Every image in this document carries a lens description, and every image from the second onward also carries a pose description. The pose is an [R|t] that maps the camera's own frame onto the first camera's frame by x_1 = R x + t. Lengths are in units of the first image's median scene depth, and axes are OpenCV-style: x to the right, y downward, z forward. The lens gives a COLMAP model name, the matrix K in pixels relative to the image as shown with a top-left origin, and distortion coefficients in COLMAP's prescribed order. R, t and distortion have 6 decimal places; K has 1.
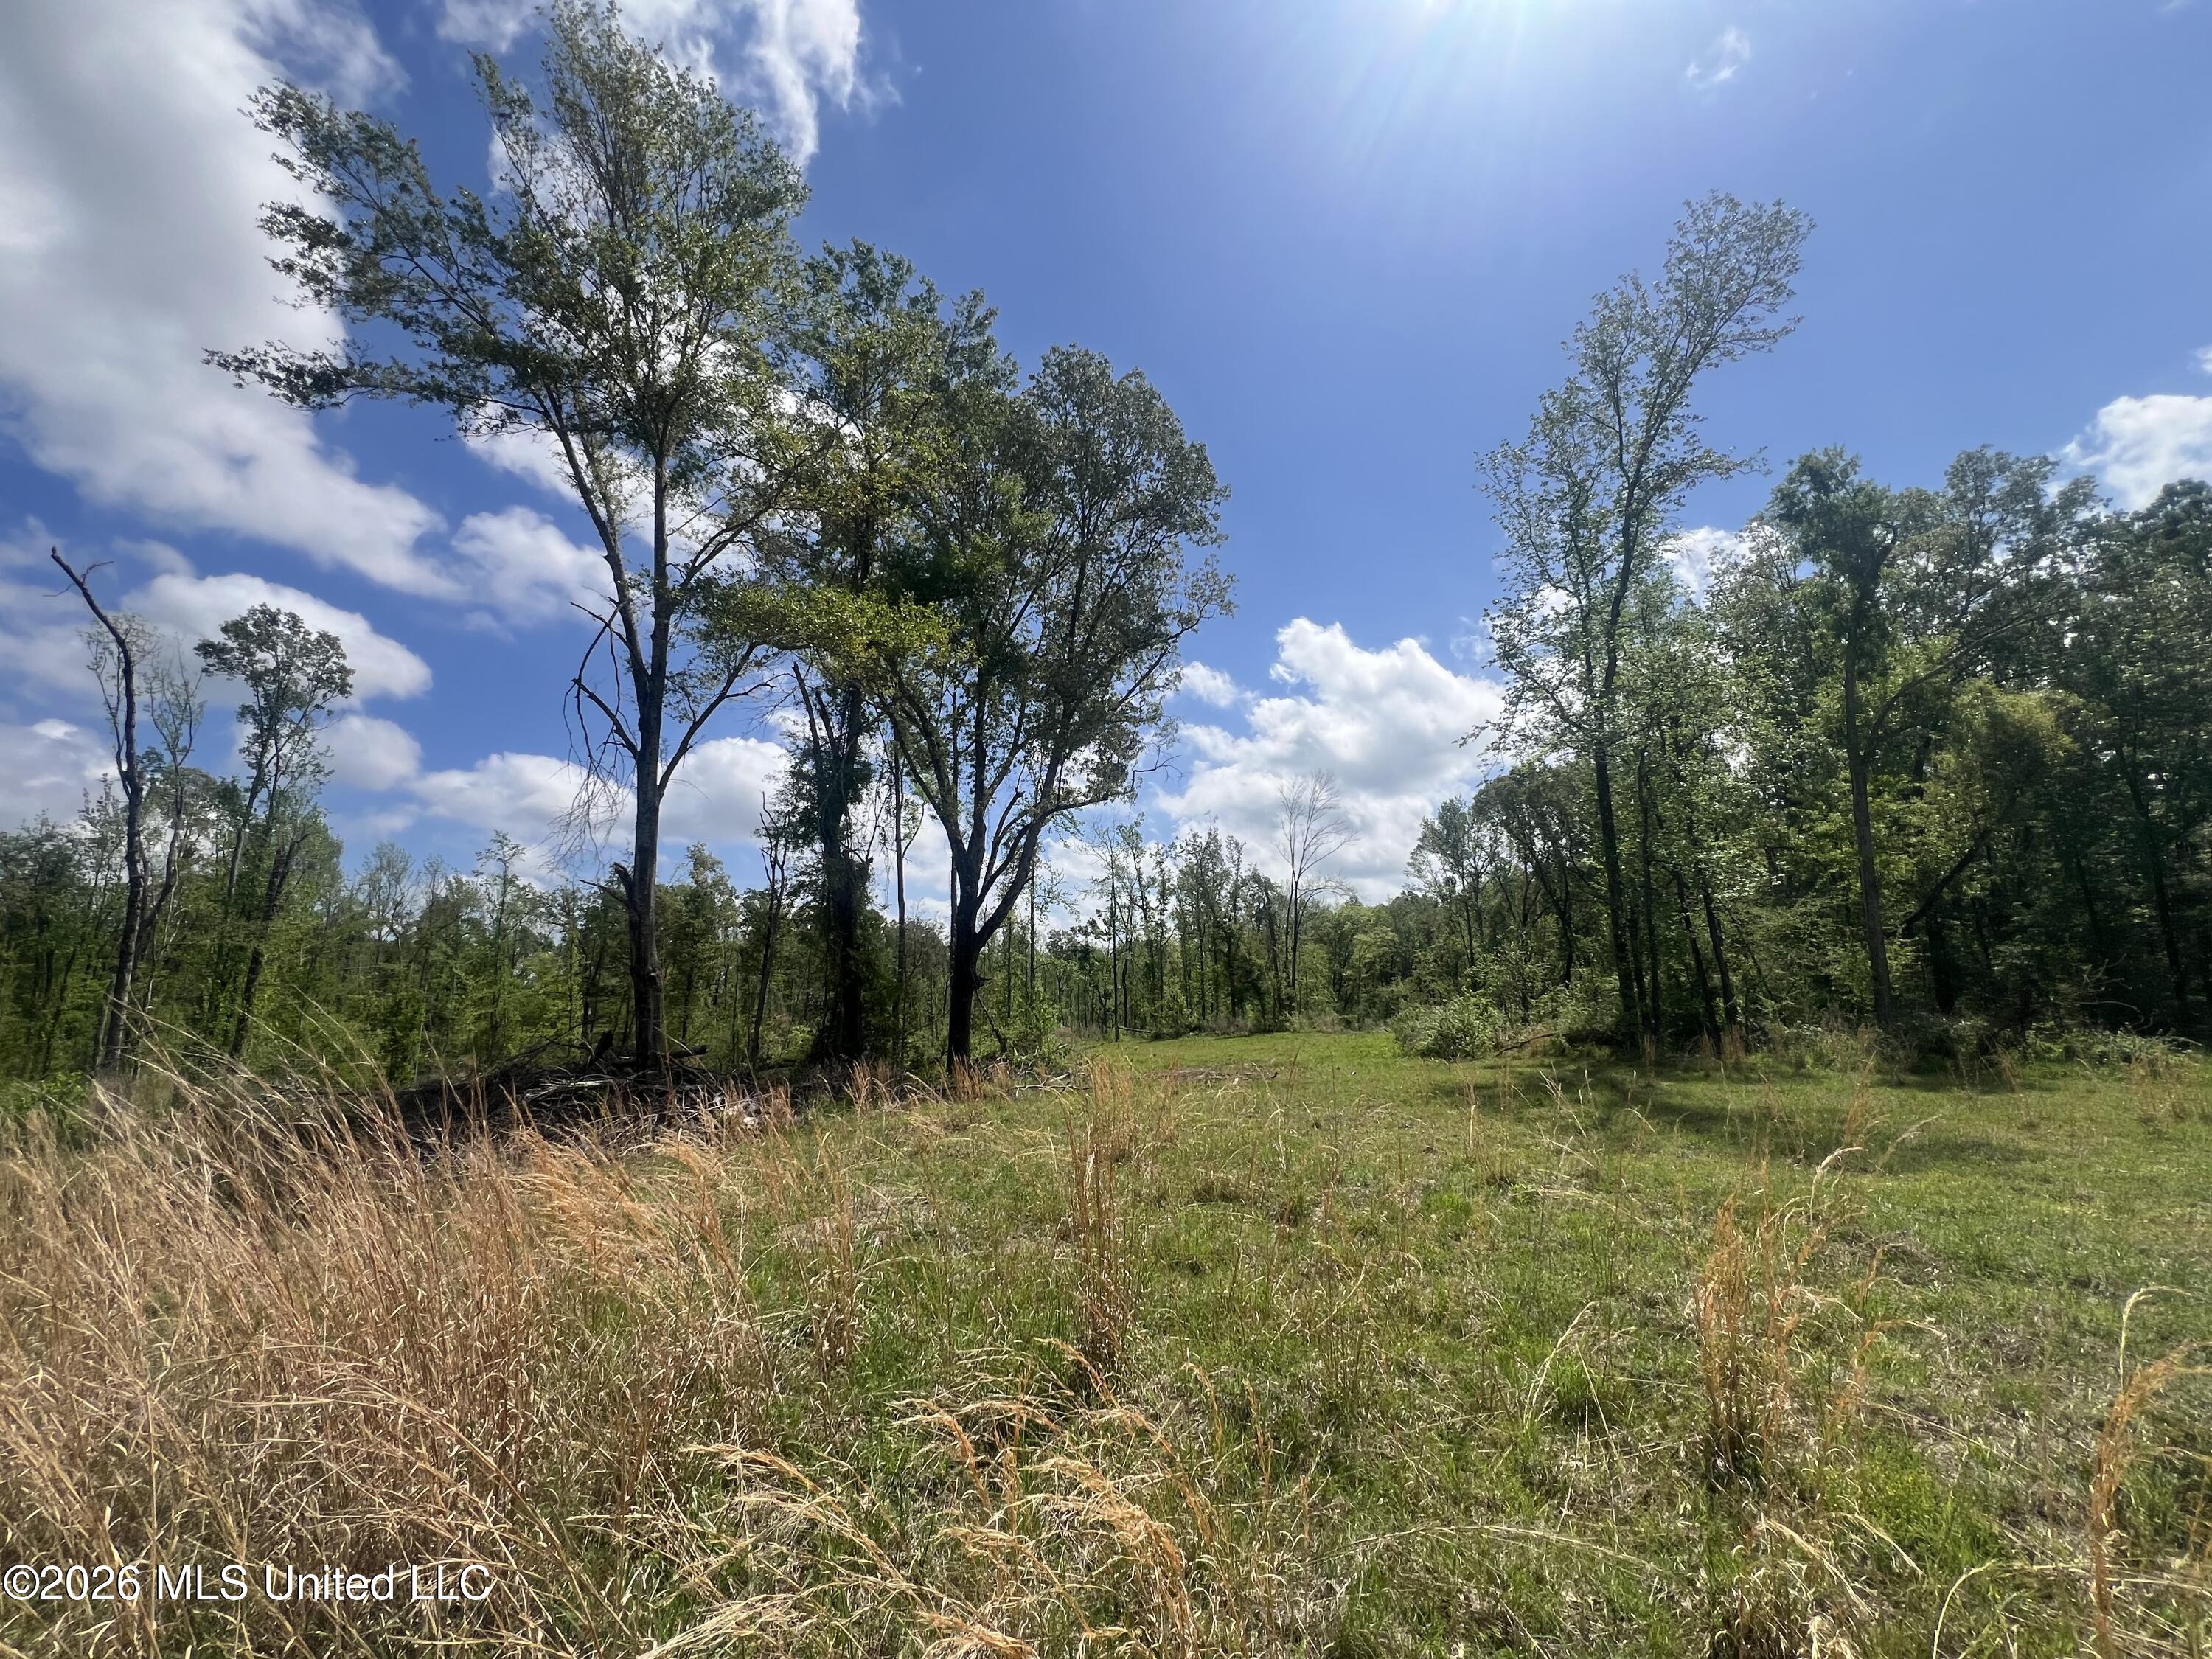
lens RADIAL K [[868.6, 0, 1101.1], [0, 868.6, 825.3], [0, 0, 1]] dist [-0.008667, 0.000867]
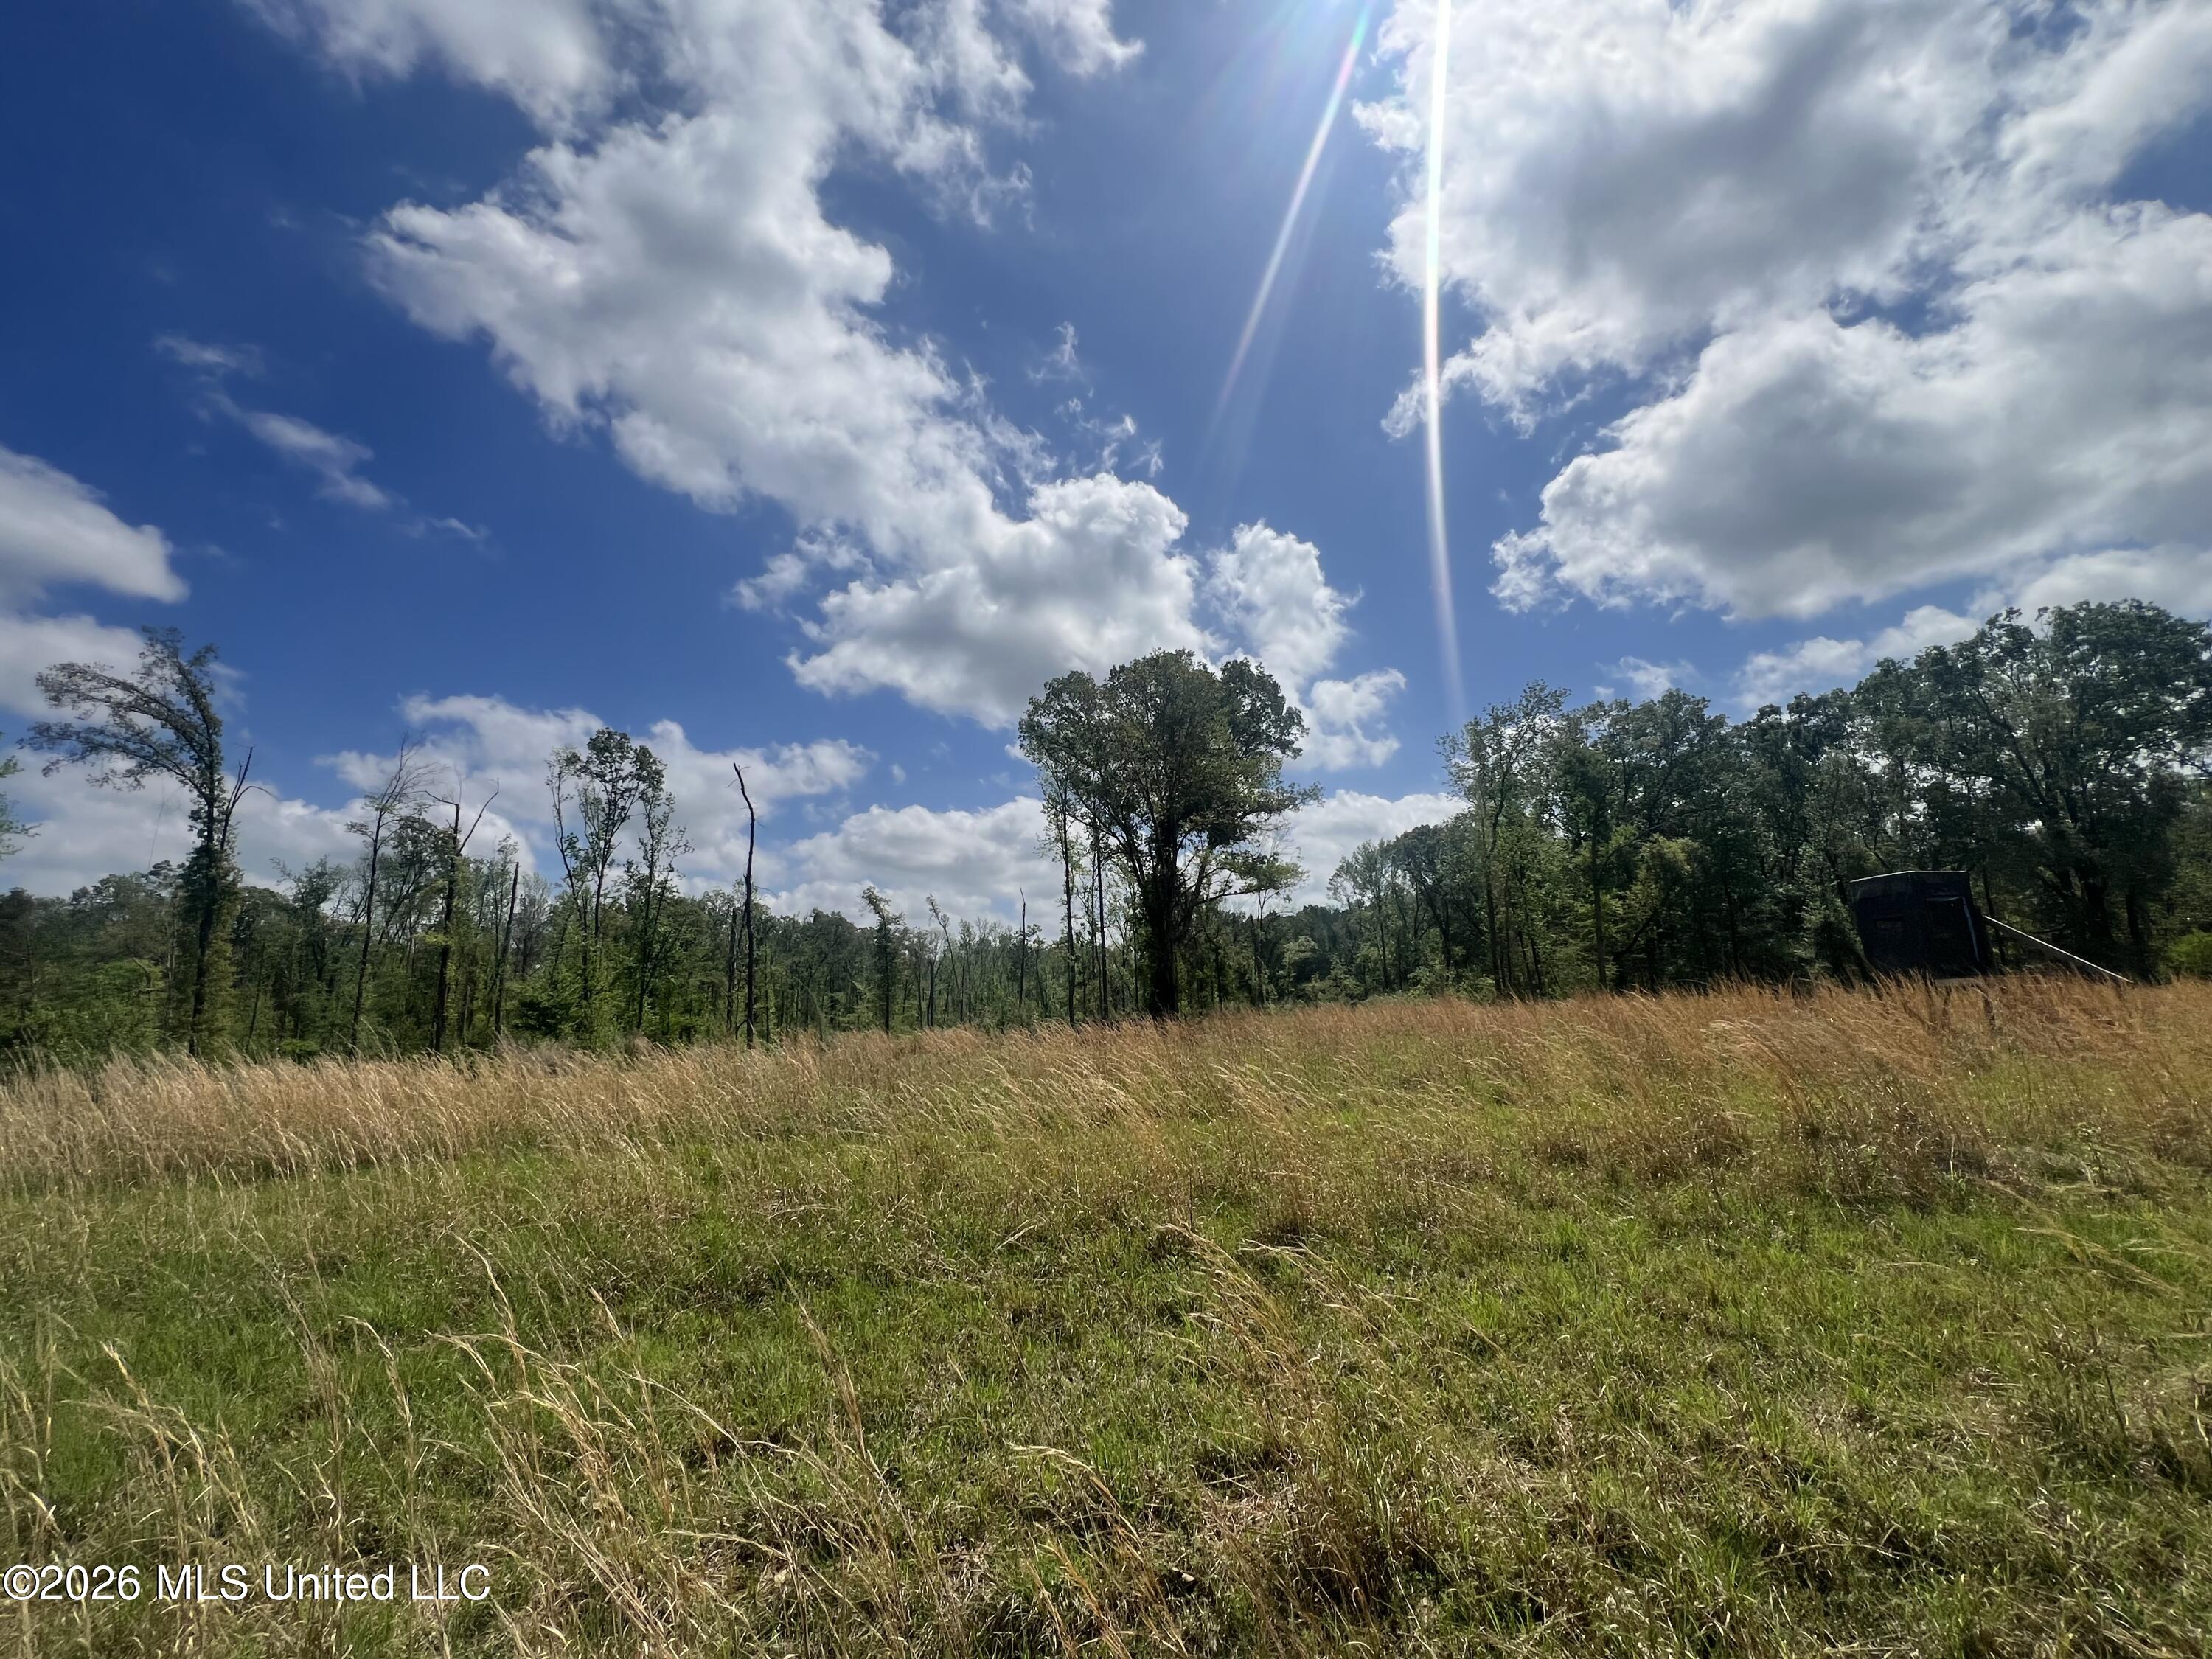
lens RADIAL K [[868.6, 0, 1099.1], [0, 868.6, 820.3], [0, 0, 1]] dist [-0.008667, 0.000867]
pose [[0.990991, 0.020606, 0.132331, -0.617144], [-0.020359, 0.999788, -0.003218, -0.178946], [-0.132369, 0.000494, 0.991200, -0.934176]]
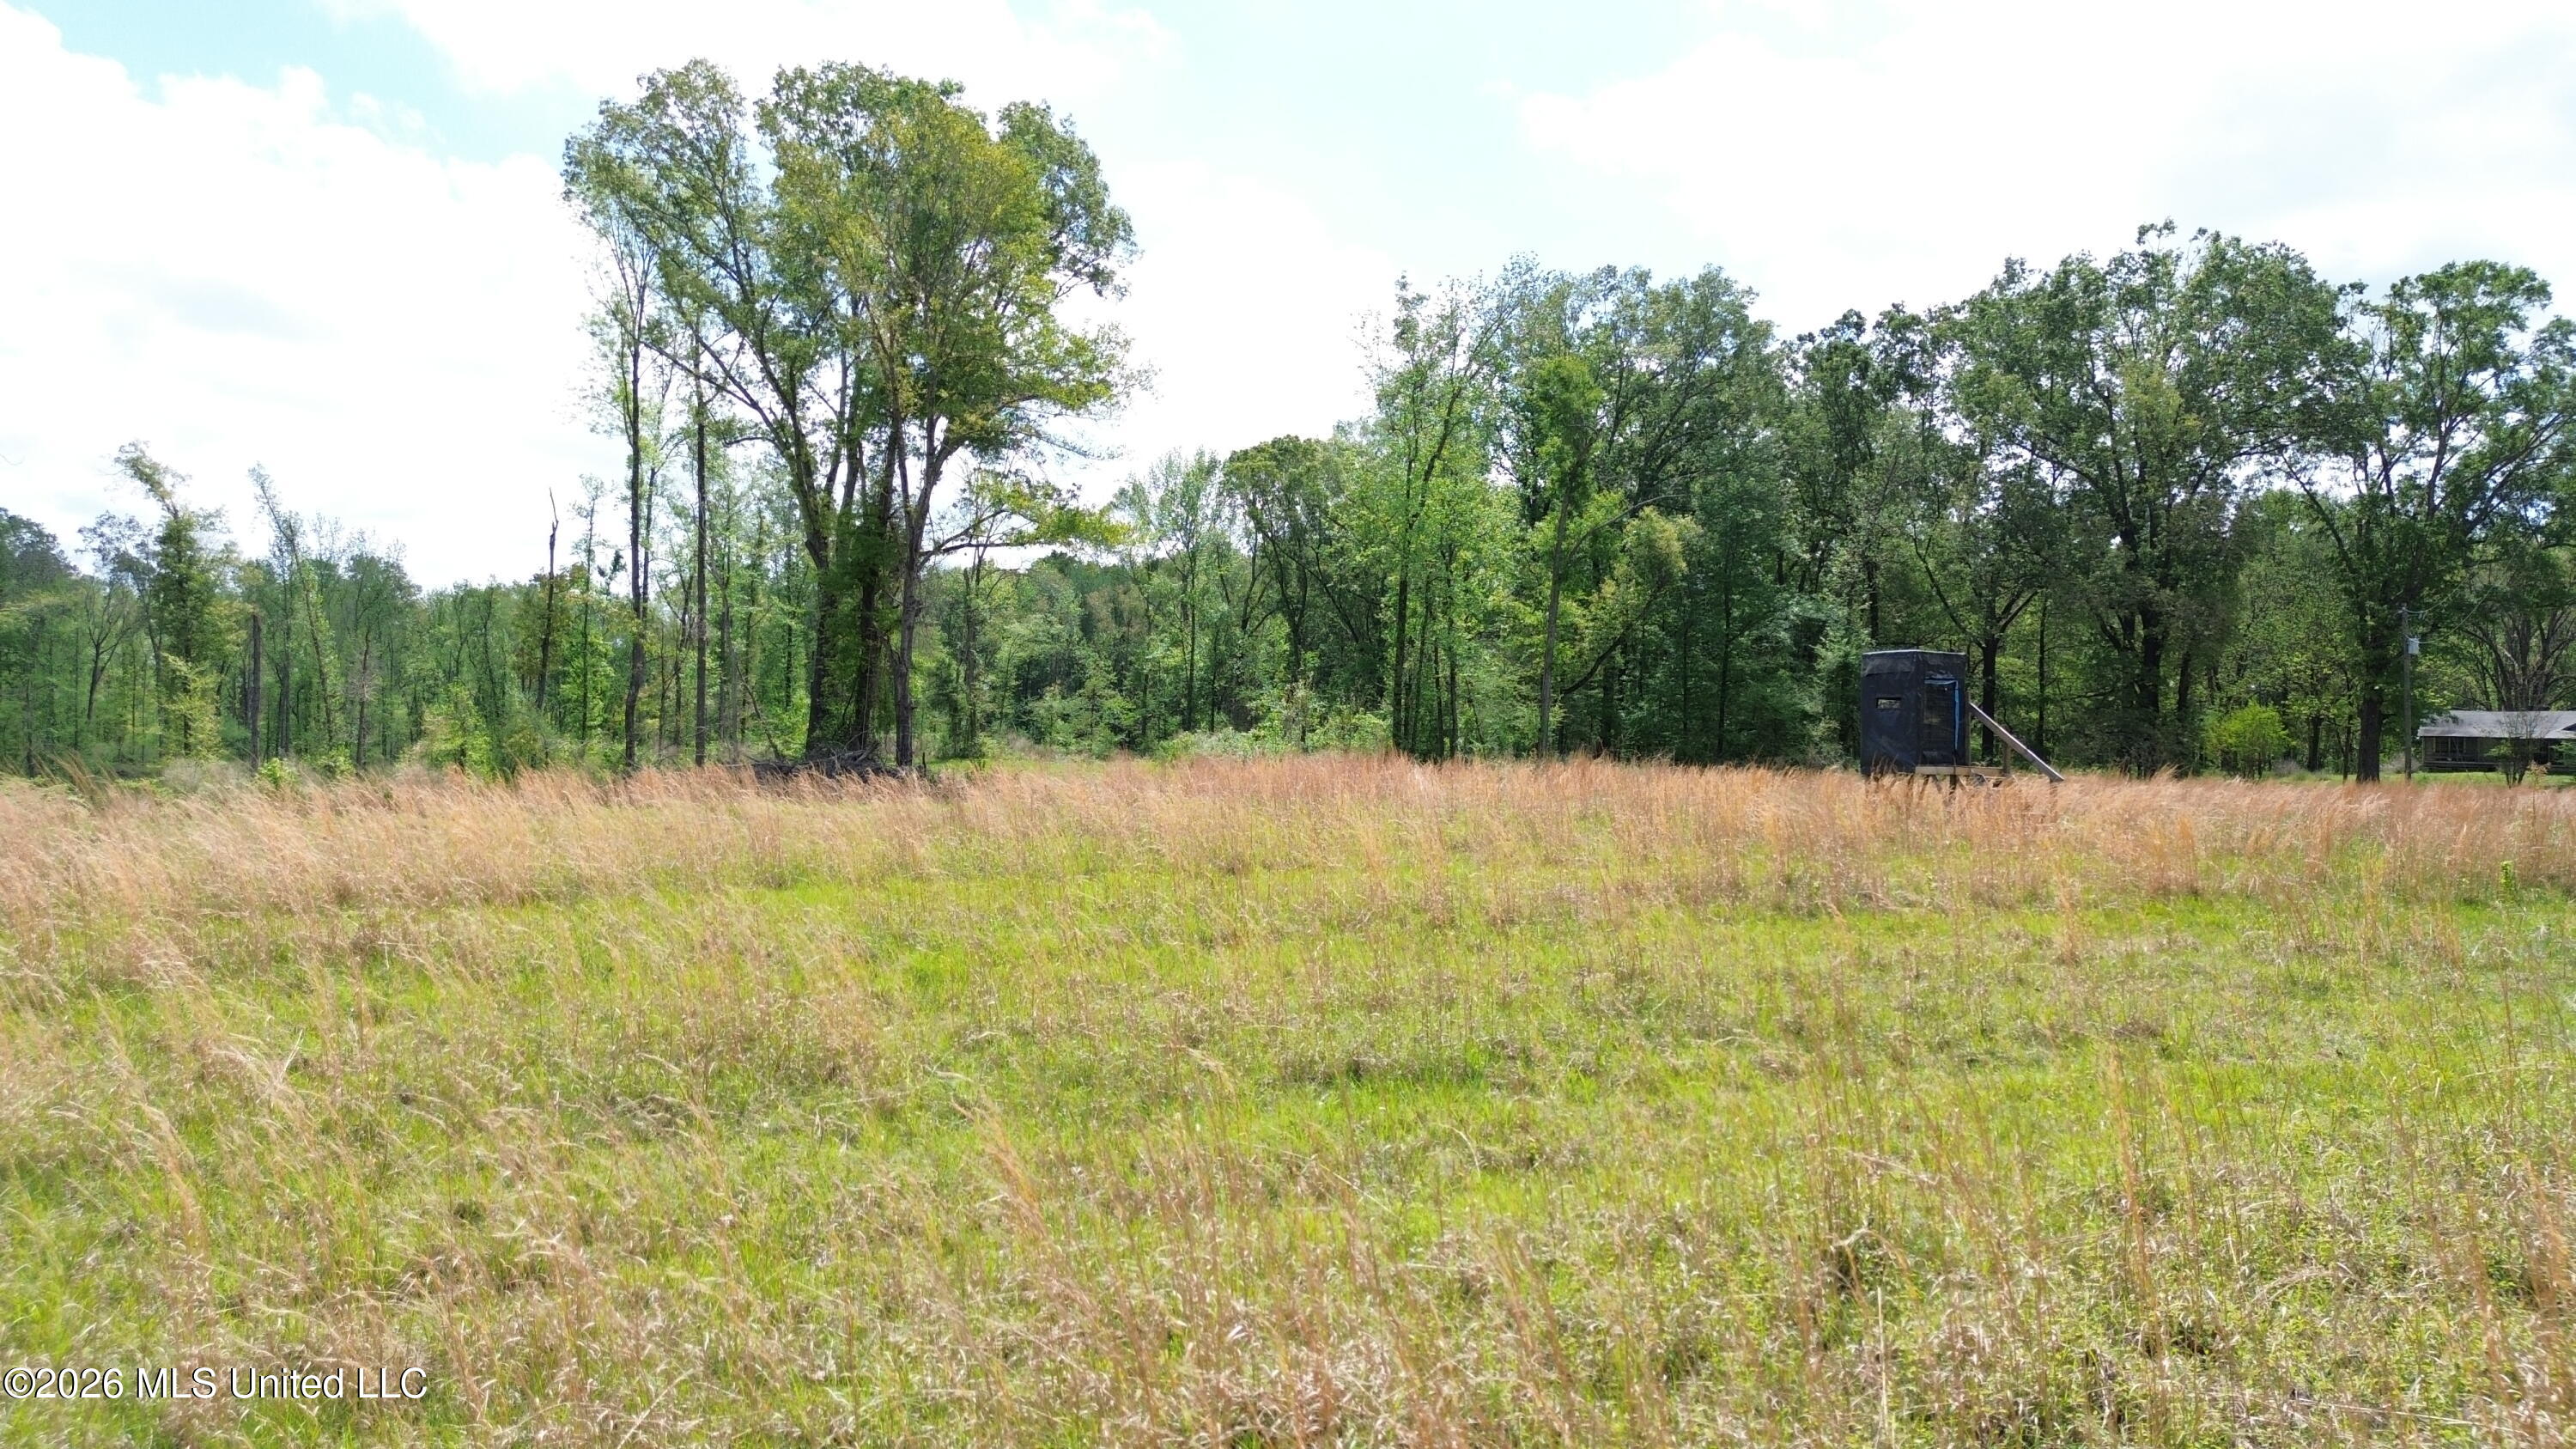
lens RADIAL K [[1774.0, 0, 1299.3], [0, 1774.0, 722.8], [0, 0, 1]] dist [0.003131, -0.002385]
pose [[0.859643, 0.044344, 0.508968, -0.818101], [-0.147897, 0.975170, 0.164835, -0.228349], [-0.489021, -0.216974, 0.844856, -1.120105]]
